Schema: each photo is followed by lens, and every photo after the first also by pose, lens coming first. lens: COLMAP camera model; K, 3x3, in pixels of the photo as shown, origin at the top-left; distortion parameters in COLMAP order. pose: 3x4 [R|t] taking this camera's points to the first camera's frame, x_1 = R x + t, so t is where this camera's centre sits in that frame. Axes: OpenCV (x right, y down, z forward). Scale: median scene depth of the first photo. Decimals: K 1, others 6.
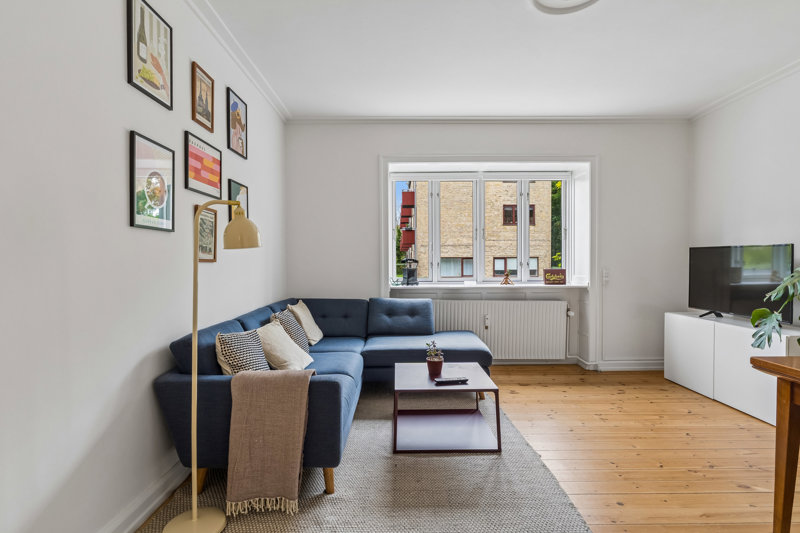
lens RADIAL K [[395.6, 0, 397.2], [0, 395.6, 266.9], [0, 0, 1]] dist [-0.008854, -0.000865]
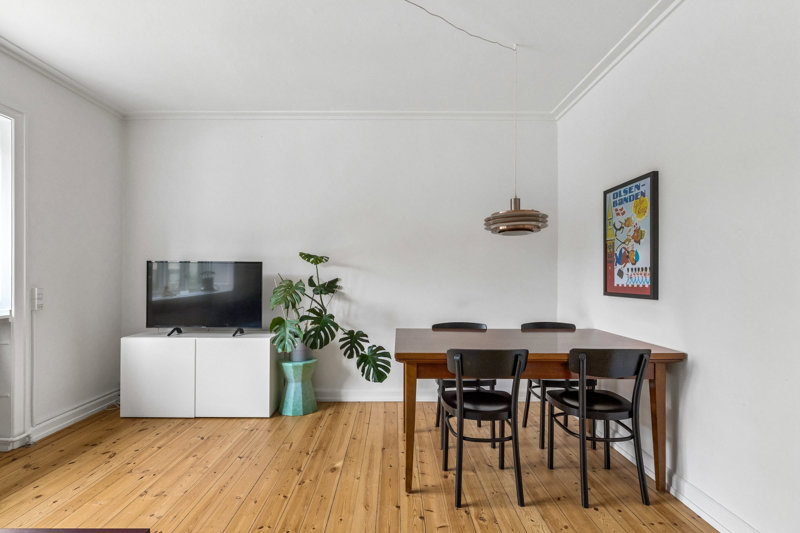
lens RADIAL K [[395.6, 0, 400.4], [0, 395.6, 270.6], [0, 0, 1]] dist [-0.008854, -0.000865]
pose [[-0.007282, 0.012722, 0.999893, -0.189488], [0.012838, 0.999838, -0.012627, -0.008918], [-0.999891, 0.012745, -0.007444, 0.511201]]
